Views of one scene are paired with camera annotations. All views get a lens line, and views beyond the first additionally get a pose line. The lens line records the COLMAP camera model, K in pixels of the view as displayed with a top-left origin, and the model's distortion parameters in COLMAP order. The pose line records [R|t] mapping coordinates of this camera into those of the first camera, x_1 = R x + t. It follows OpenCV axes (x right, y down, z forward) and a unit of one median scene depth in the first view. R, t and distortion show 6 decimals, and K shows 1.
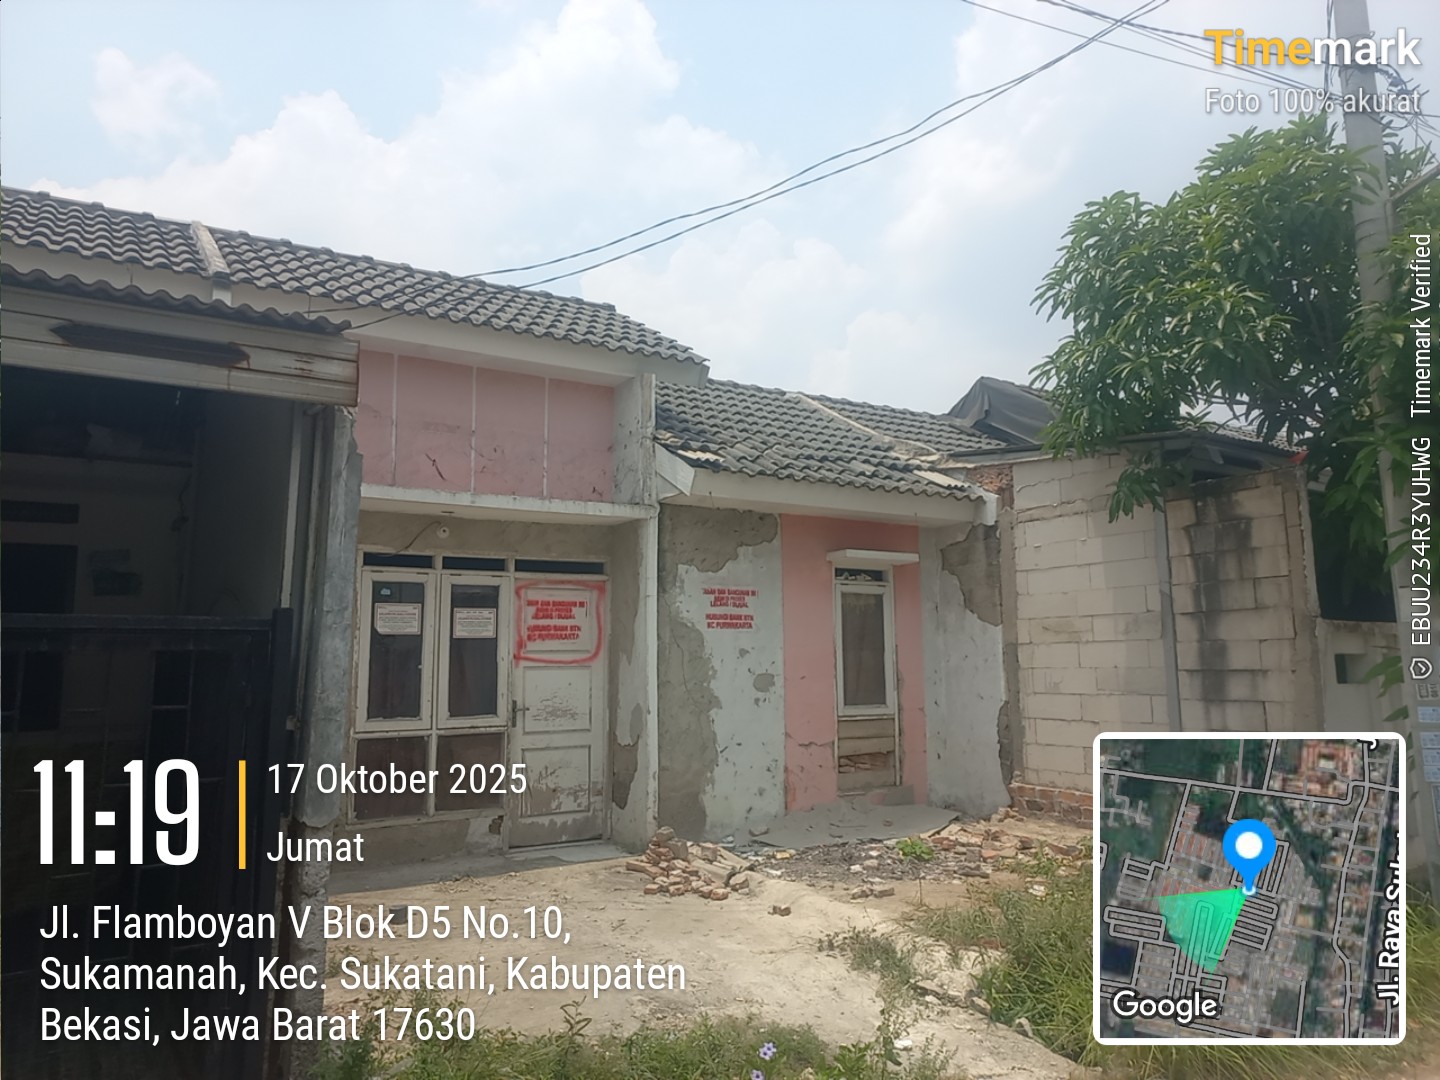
lens RADIAL K [[1012.0, 0, 723.8], [0, 1012.0, 530.7], [0, 0, 1]] dist [0.058233, -0.040066]
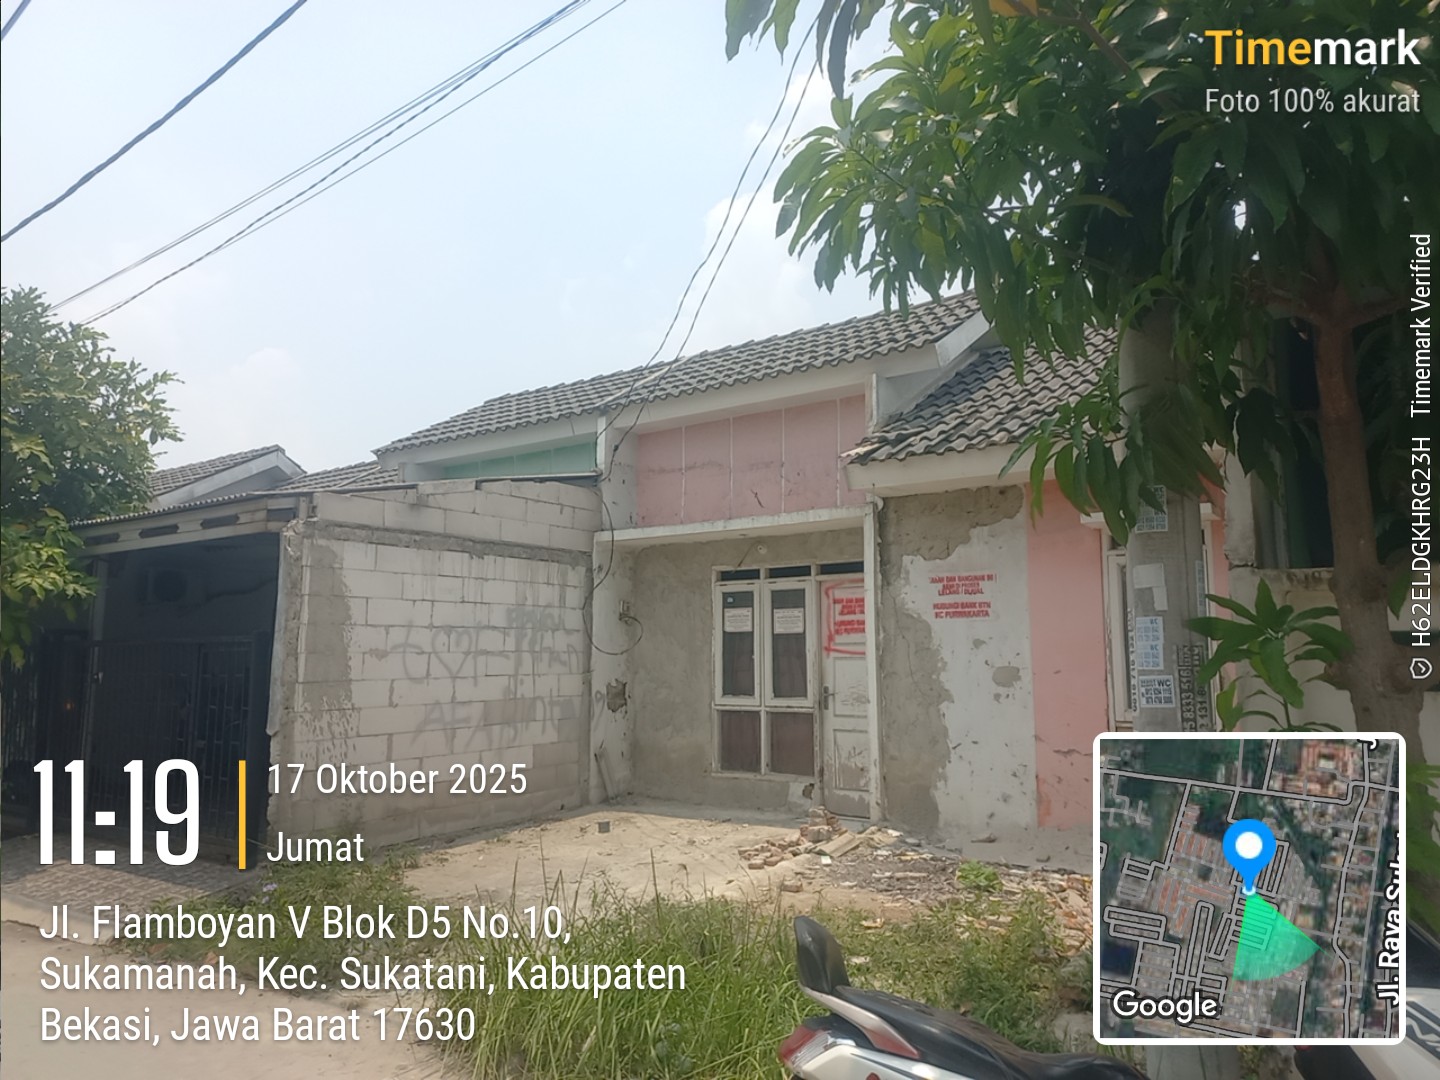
lens RADIAL K [[1012.0, 0, 730.7], [0, 1012.0, 526.5], [0, 0, 1]] dist [0.058233, -0.040066]
pose [[0.381785, -0.115718, -0.916978, 0.813121], [0.121920, 0.989767, -0.074142, 0.058271], [0.916174, -0.083492, 0.391987, 0.454420]]
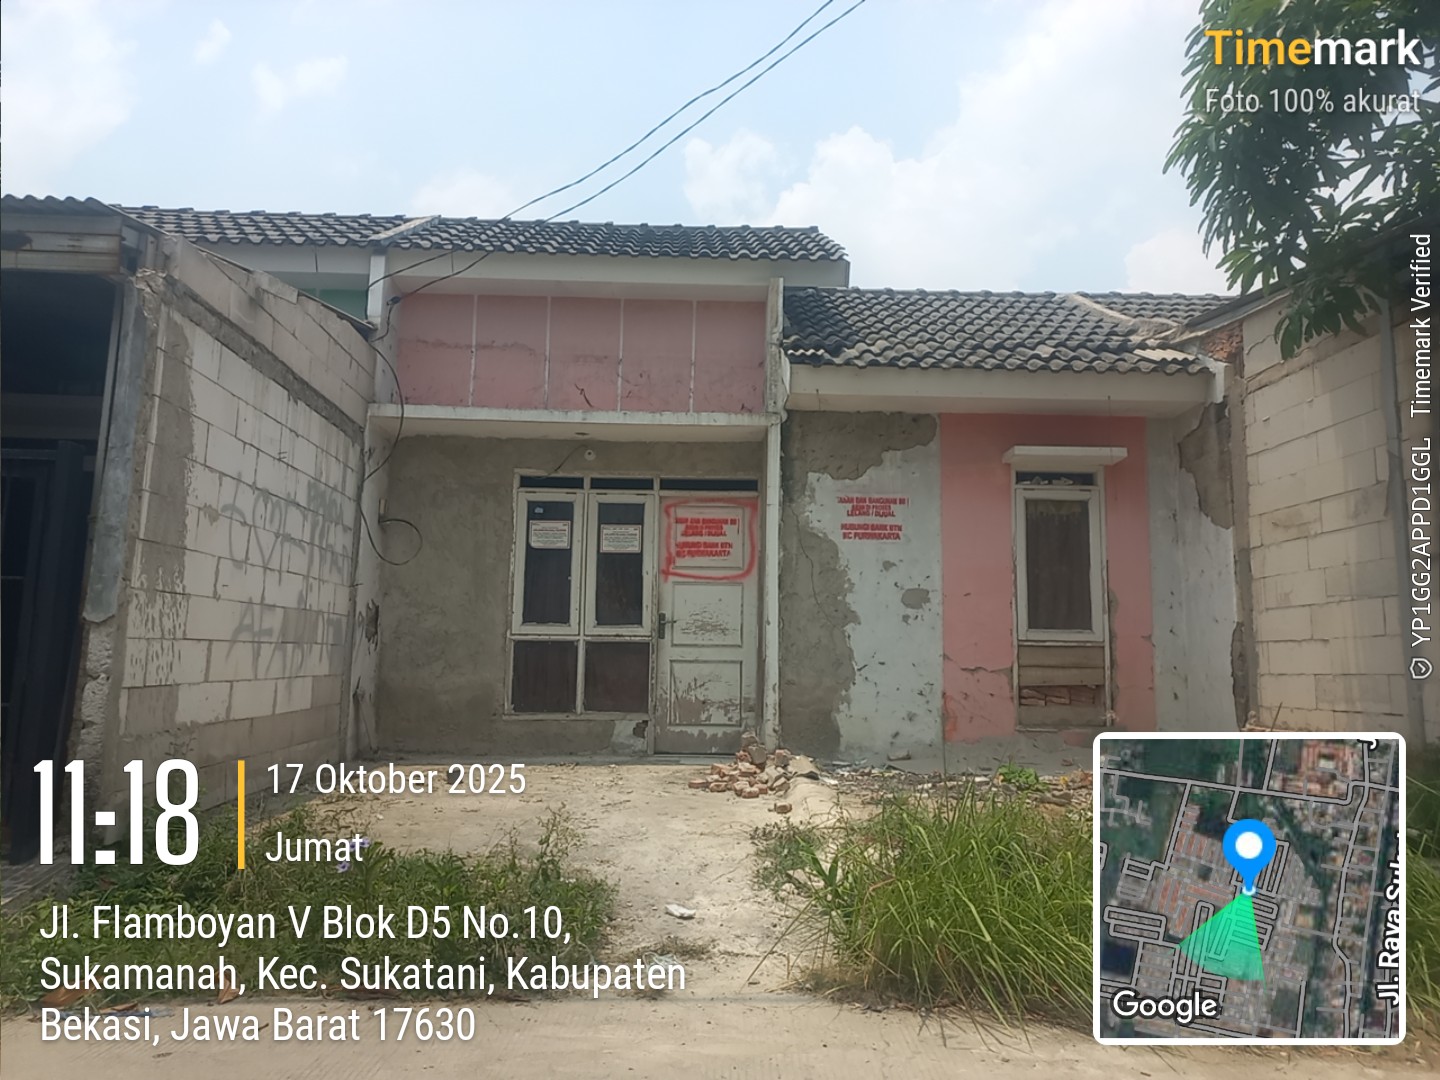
lens RADIAL K [[1012.0, 0, 723.4], [0, 1012.0, 530.9], [0, 0, 1]] dist [0.058233, -0.040066]
pose [[0.863846, -0.046149, -0.501638, 0.362376], [0.044750, 0.998888, -0.014834, 0.099019], [0.501765, -0.009634, 0.864950, 0.134523]]
